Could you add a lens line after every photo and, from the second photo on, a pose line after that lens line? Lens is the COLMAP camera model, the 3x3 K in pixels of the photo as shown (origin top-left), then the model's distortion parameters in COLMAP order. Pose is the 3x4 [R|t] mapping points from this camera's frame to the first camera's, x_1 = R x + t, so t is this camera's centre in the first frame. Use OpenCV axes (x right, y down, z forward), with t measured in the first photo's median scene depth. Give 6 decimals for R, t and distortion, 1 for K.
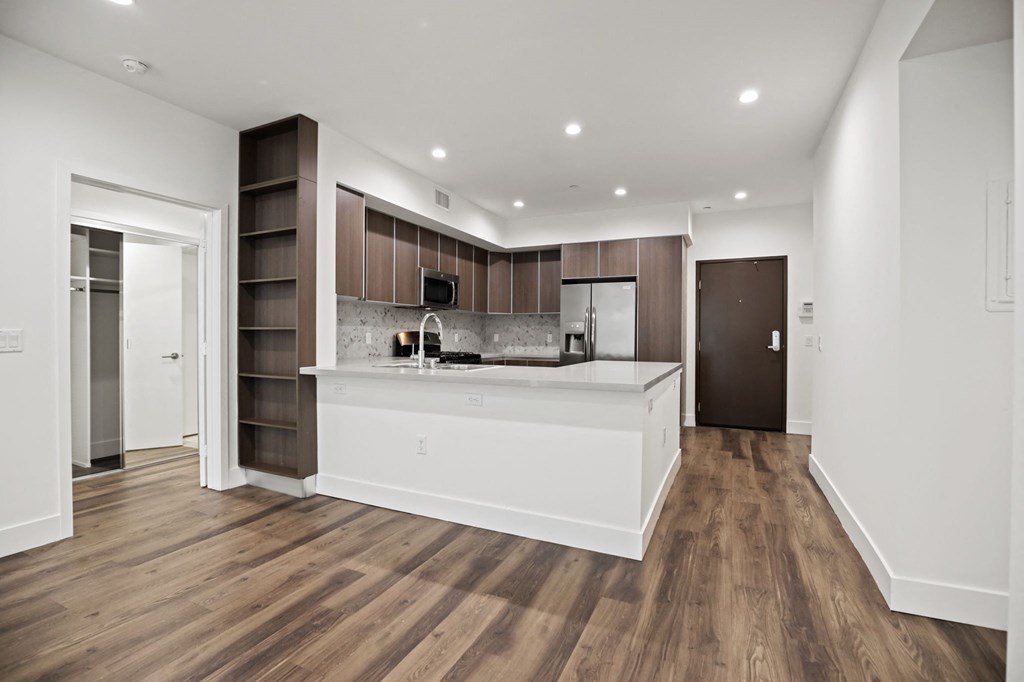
lens RADIAL K [[422.3, 0, 509.7], [0, 422.3, 339.4], [0, 0, 1]] dist [0.000121, 0.000062]
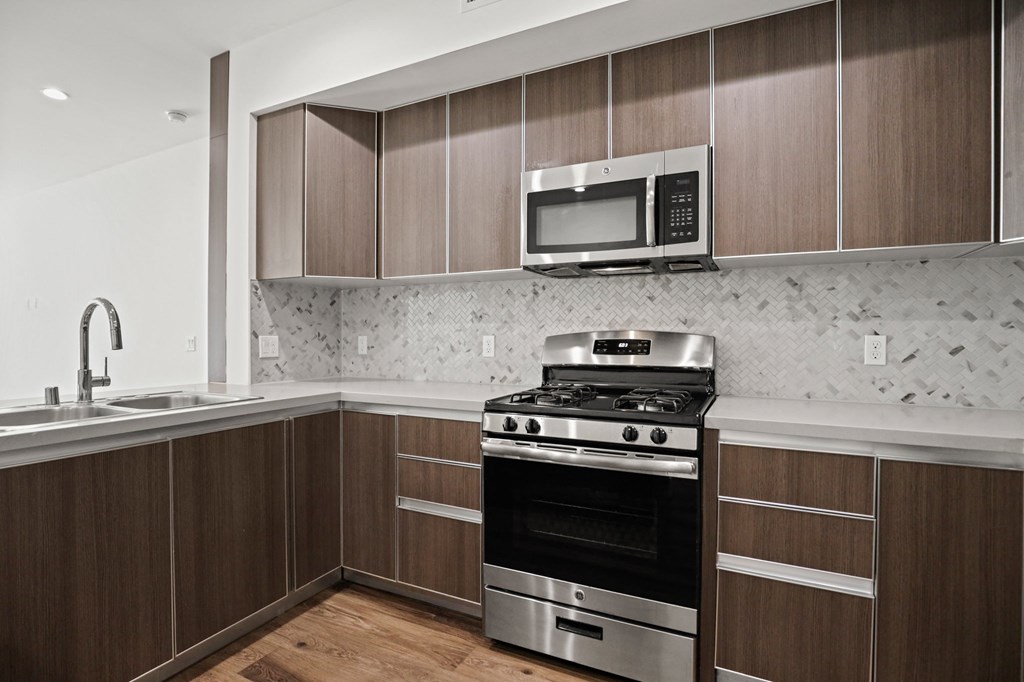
lens RADIAL K [[470.8, 0, 509.2], [0, 470.8, 339.9], [0, 0, 1]] dist [-0.025148, -0.000101]
pose [[0.057648, -0.001652, -0.998336, 0.527660], [-0.010003, 0.999947, -0.002232, -0.020402], [0.998287, 0.010115, 0.057628, 2.122123]]
